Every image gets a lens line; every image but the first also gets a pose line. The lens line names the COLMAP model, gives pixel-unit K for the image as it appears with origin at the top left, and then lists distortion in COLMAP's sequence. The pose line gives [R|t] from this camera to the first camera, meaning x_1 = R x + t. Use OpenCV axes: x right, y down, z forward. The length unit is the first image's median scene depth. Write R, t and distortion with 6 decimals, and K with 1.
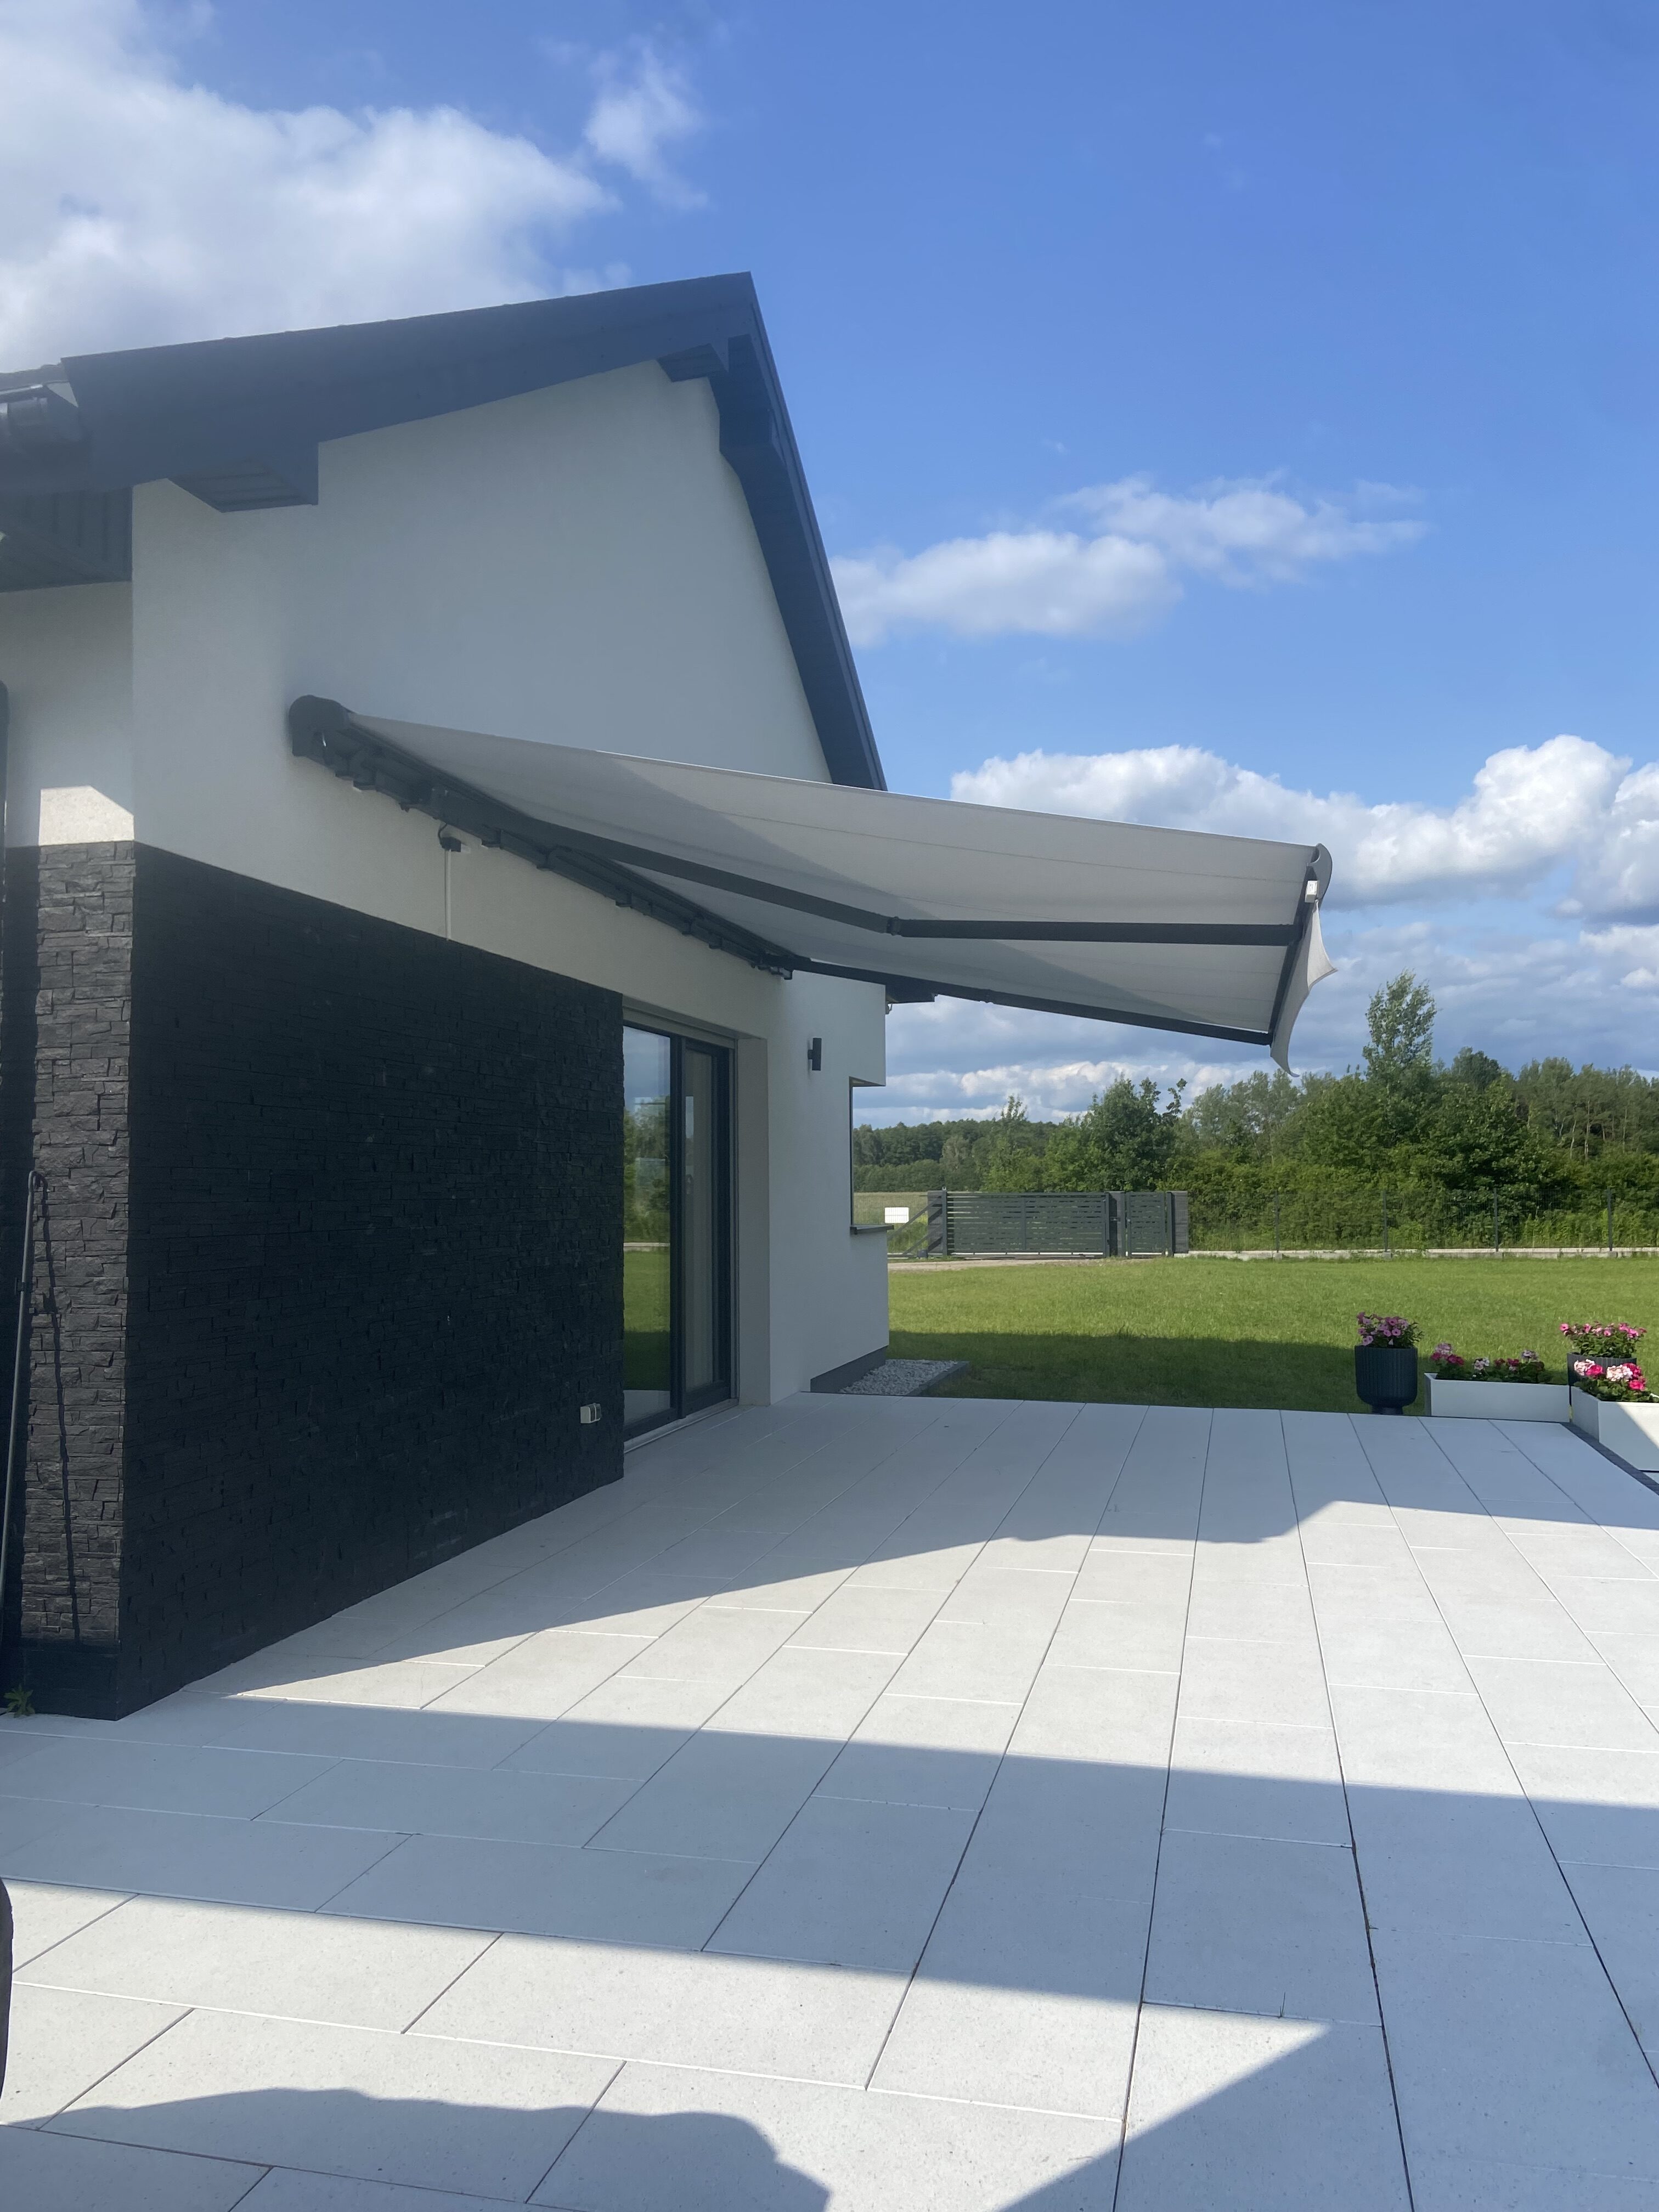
lens RADIAL K [[1672.6, 0, 829.5], [0, 1672.6, 1106.0], [0, 0, 1]] dist [0.062973, -0.000427]
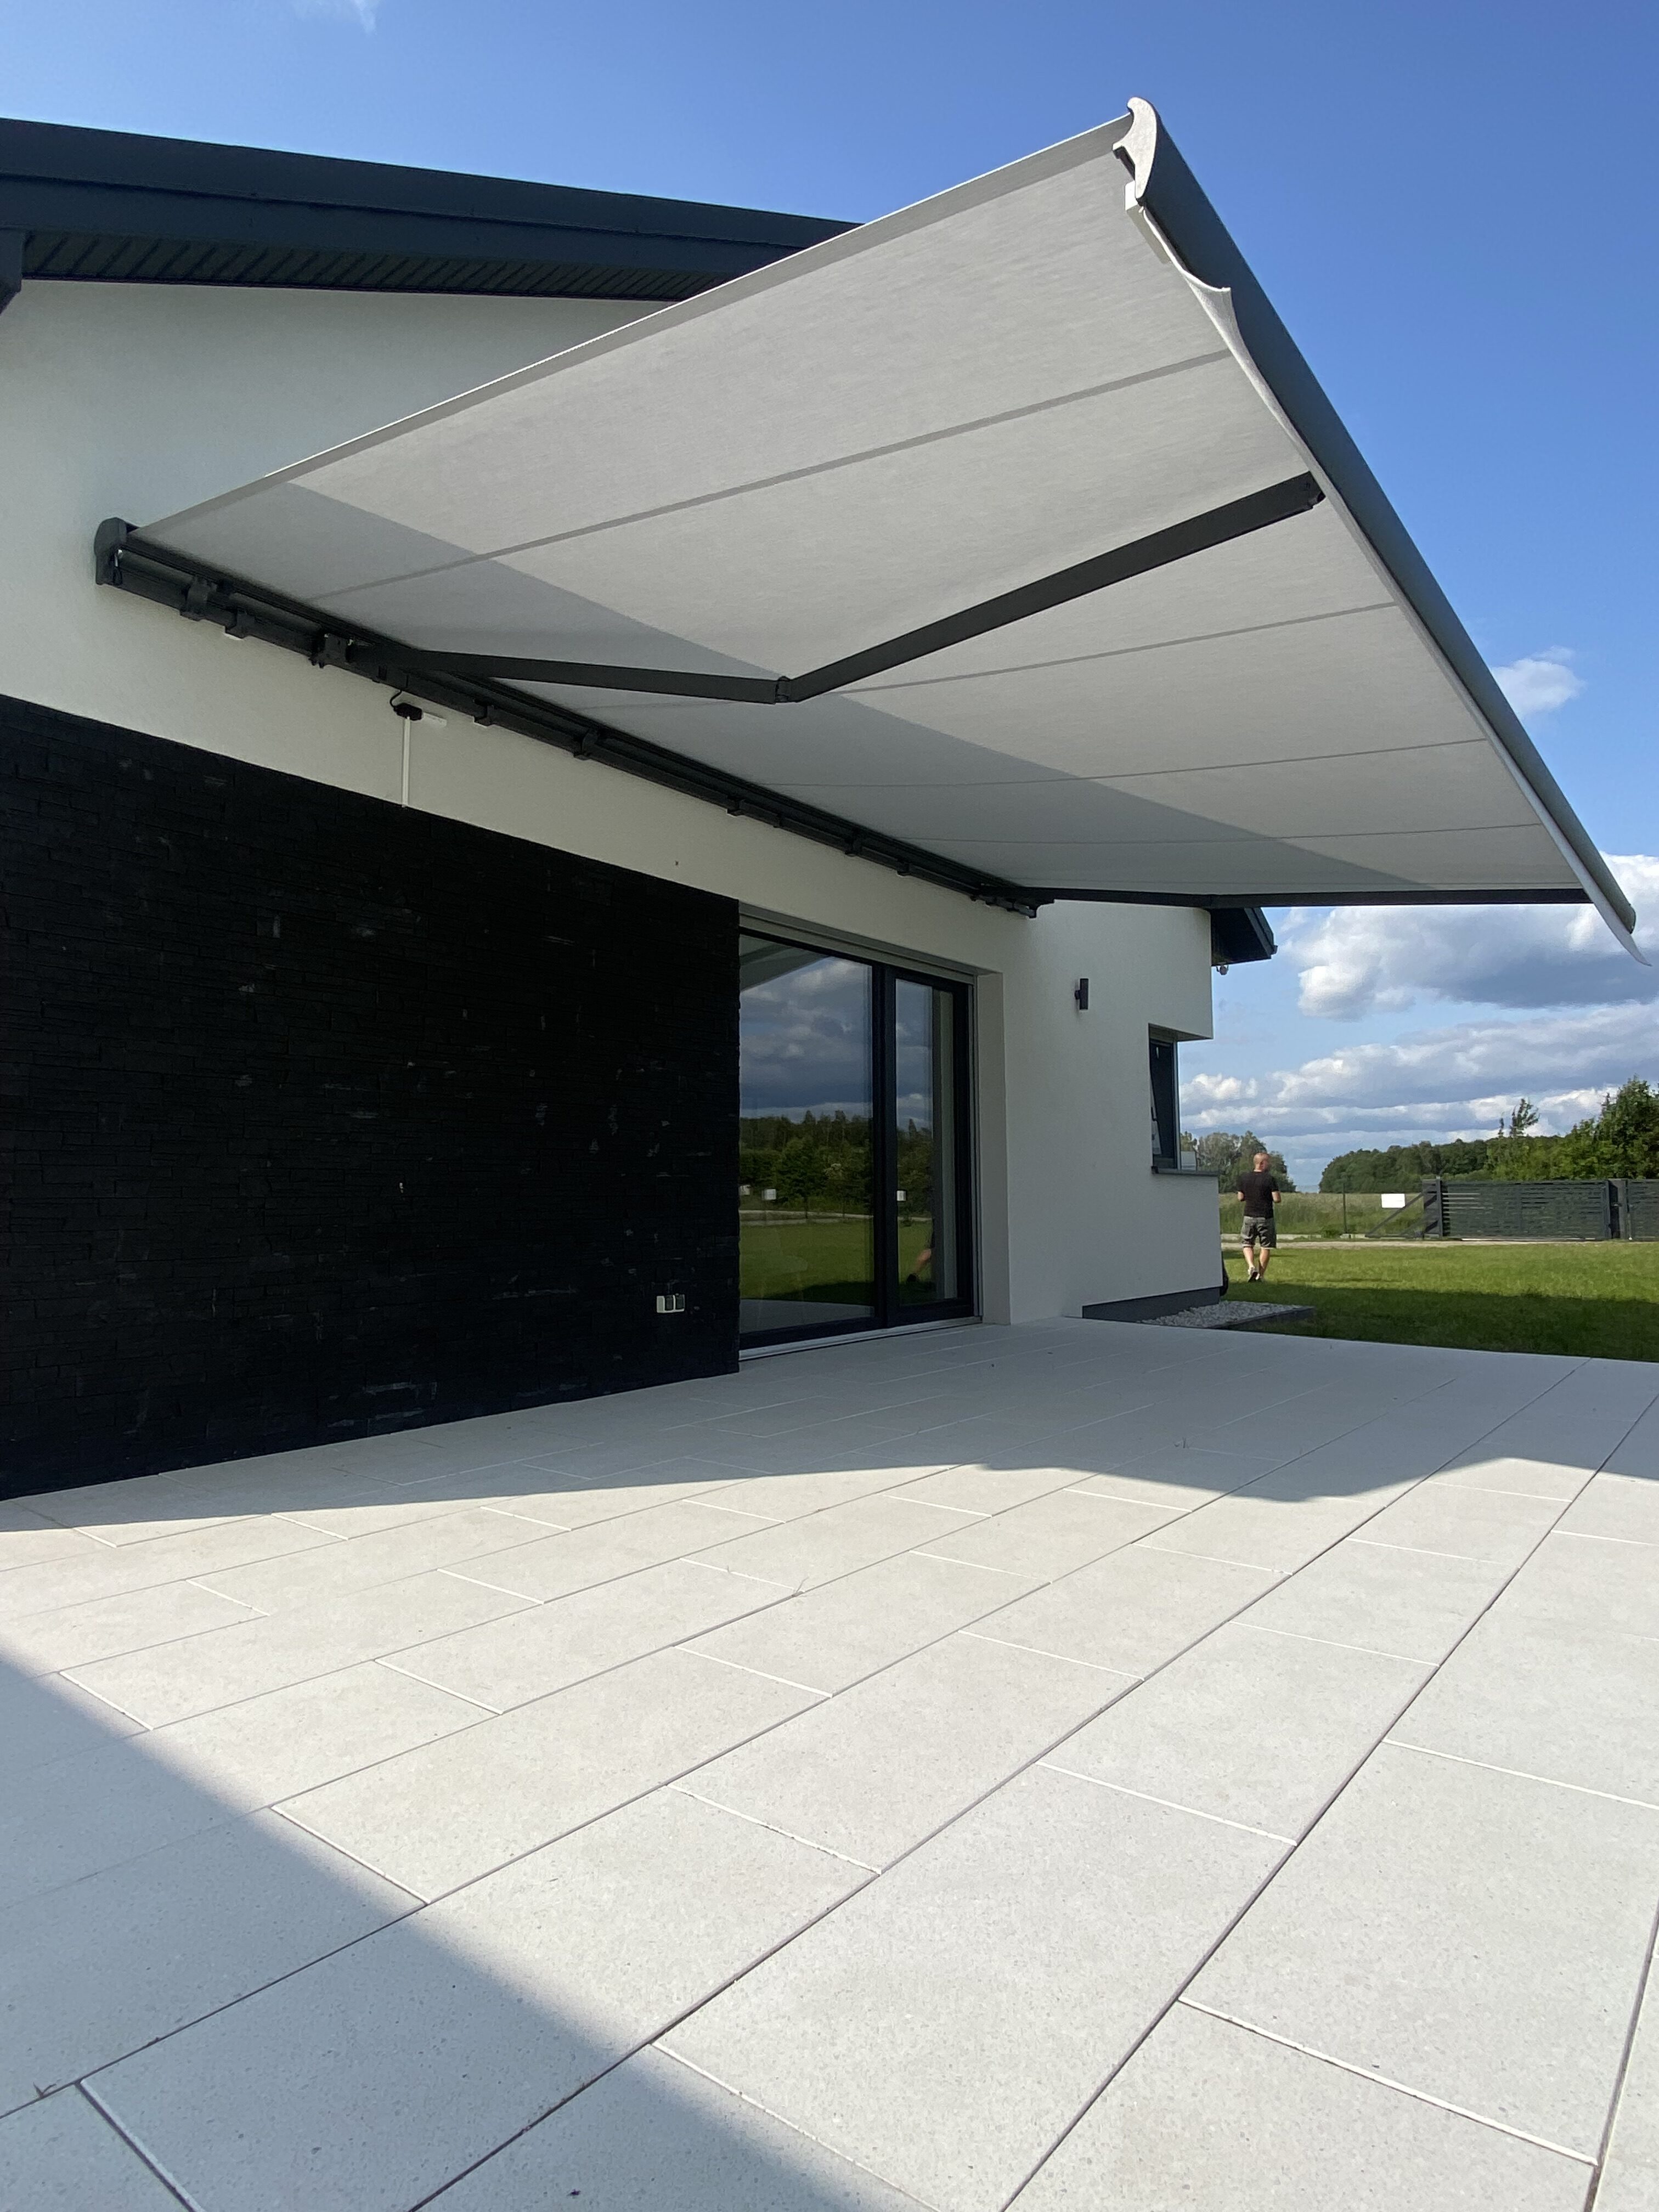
lens RADIAL K [[1210.9, 0, 829.5], [0, 1210.9, 1106.0], [0, 0, 1]] dist [0.043705, -0.000039]
pose [[0.905699, -0.027338, -0.423039, 0.202448], [0.017508, 0.999479, -0.027105, 0.068591], [0.423560, 0.017142, 0.905706, 0.302235]]
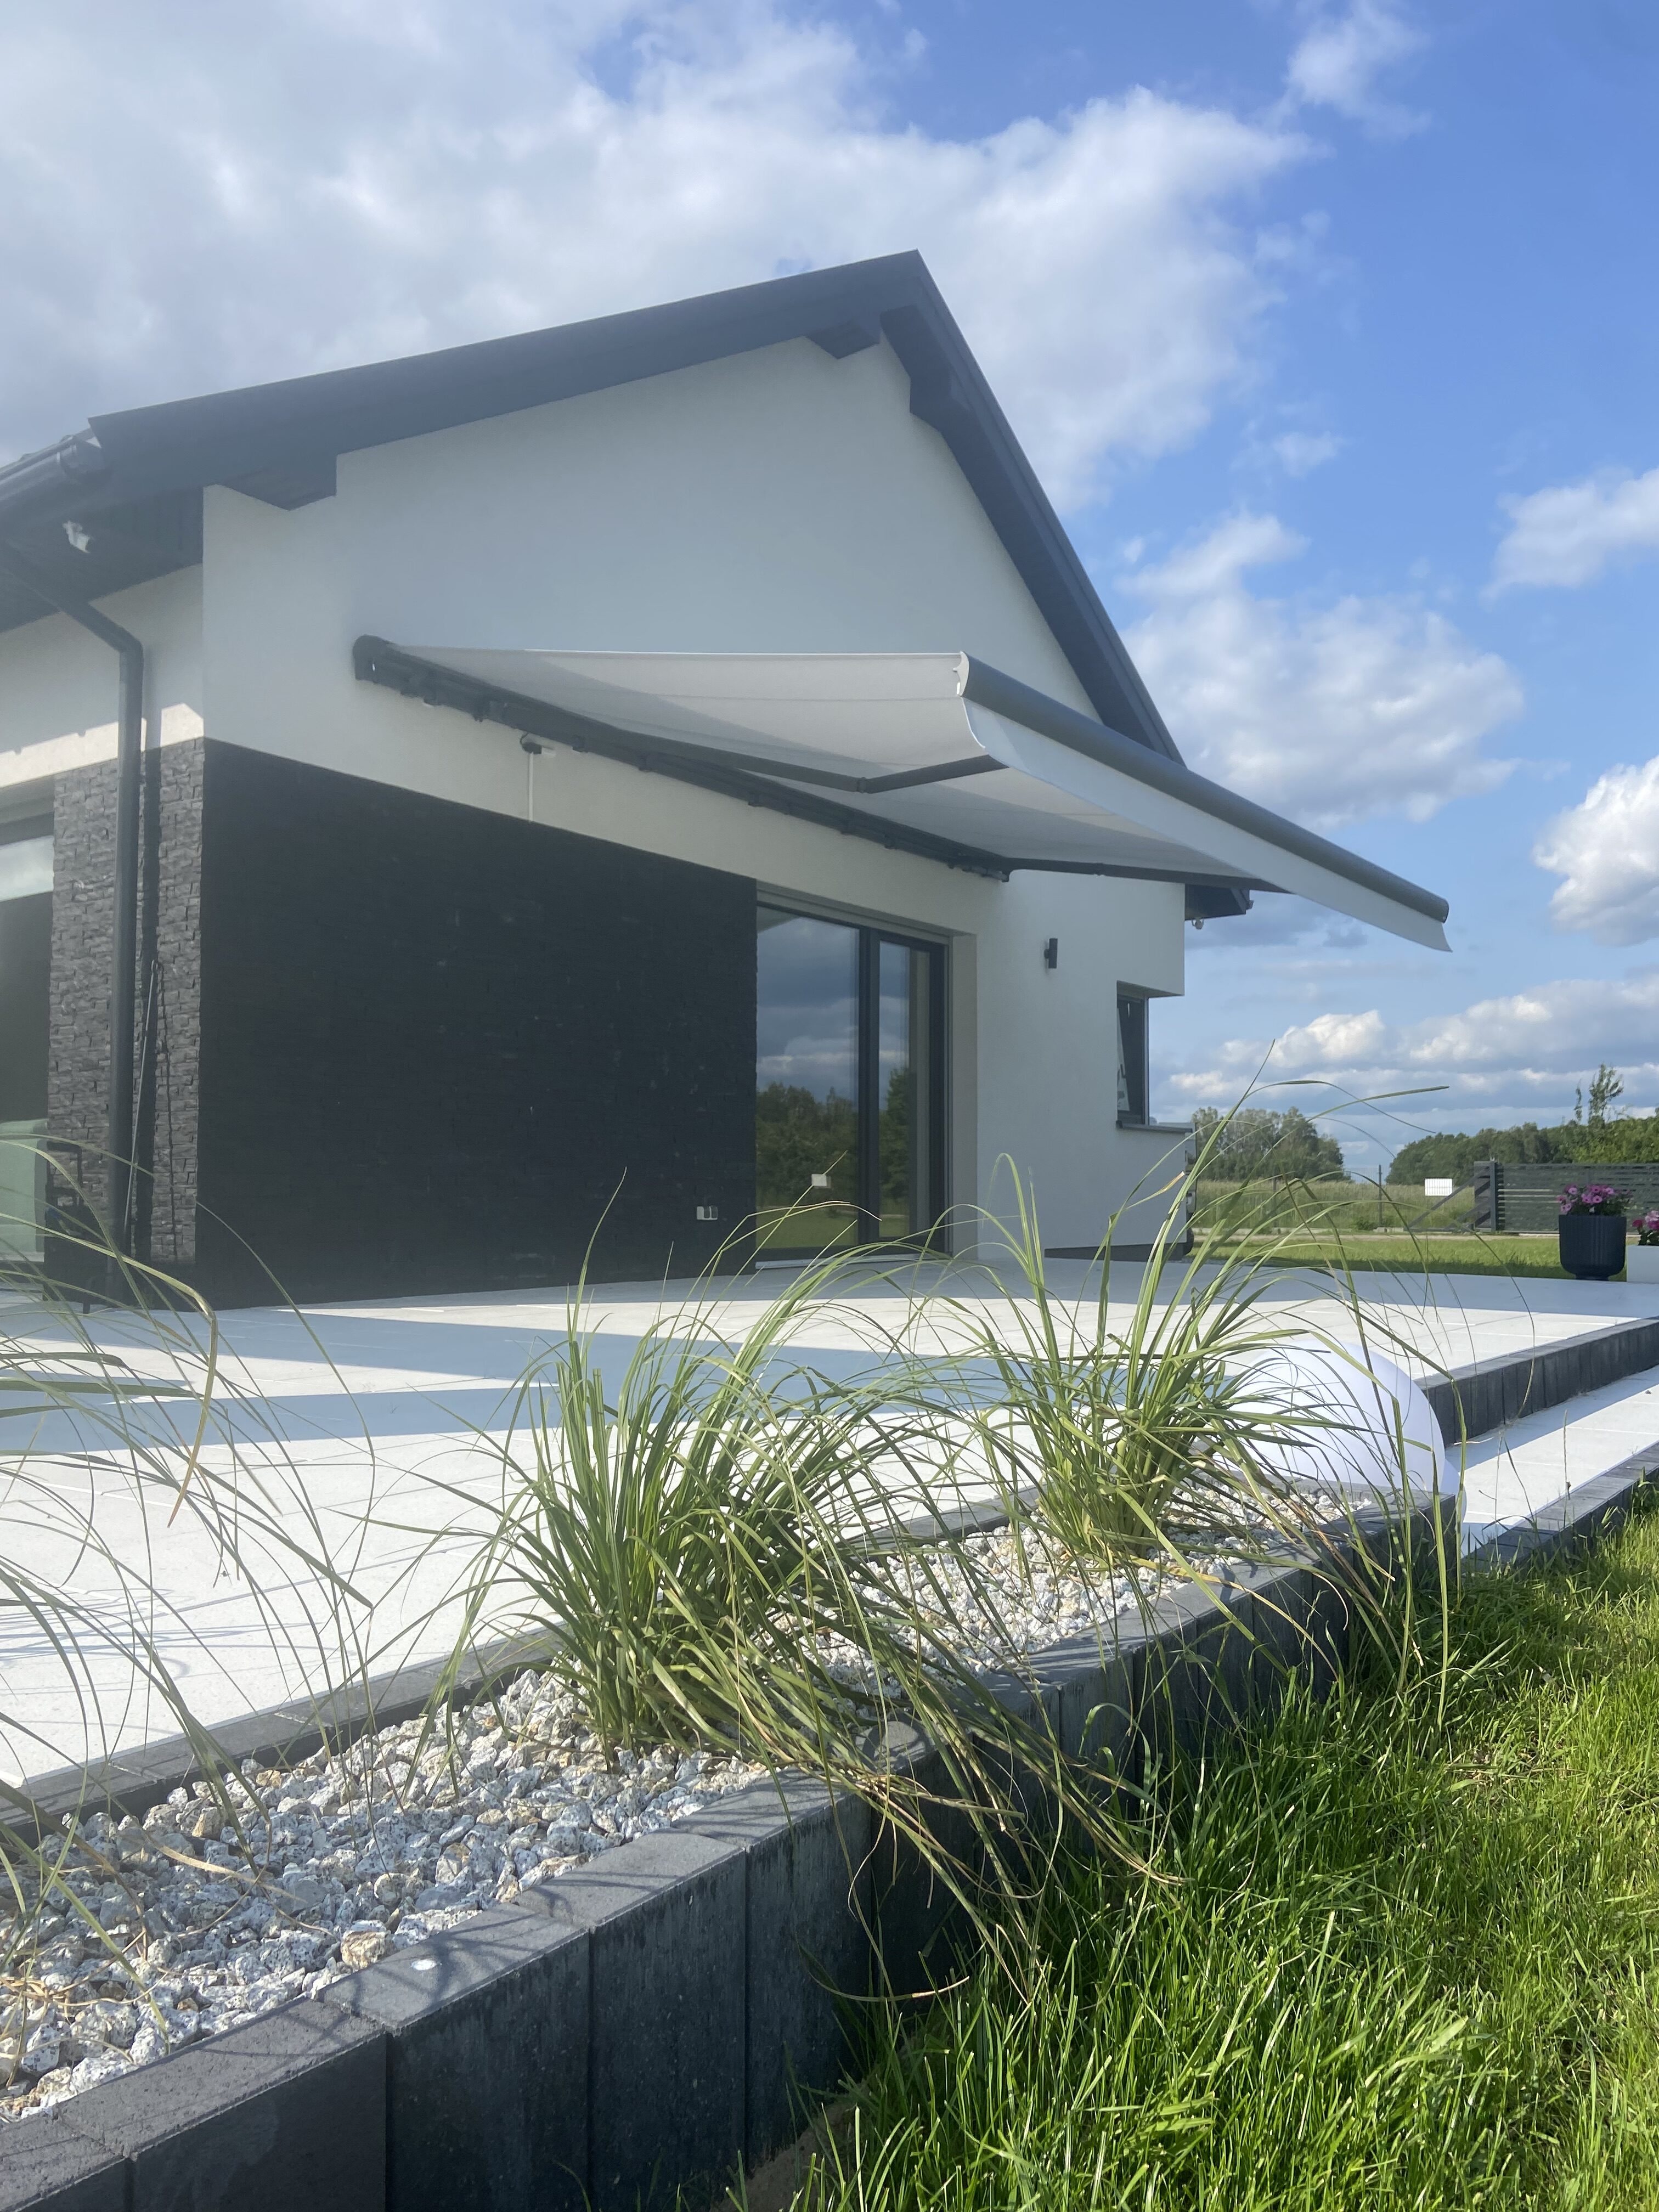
lens RADIAL K [[1692.6, 0, 830.3], [0, 1692.6, 1125.2], [0, 0, 1]] dist [0.068203, -0.003434]
pose [[0.930521, -0.004678, -0.366208, 0.318436], [0.007855, 0.999943, 0.007186, 0.087302], [0.366154, -0.009563, 0.930505, -0.102621]]
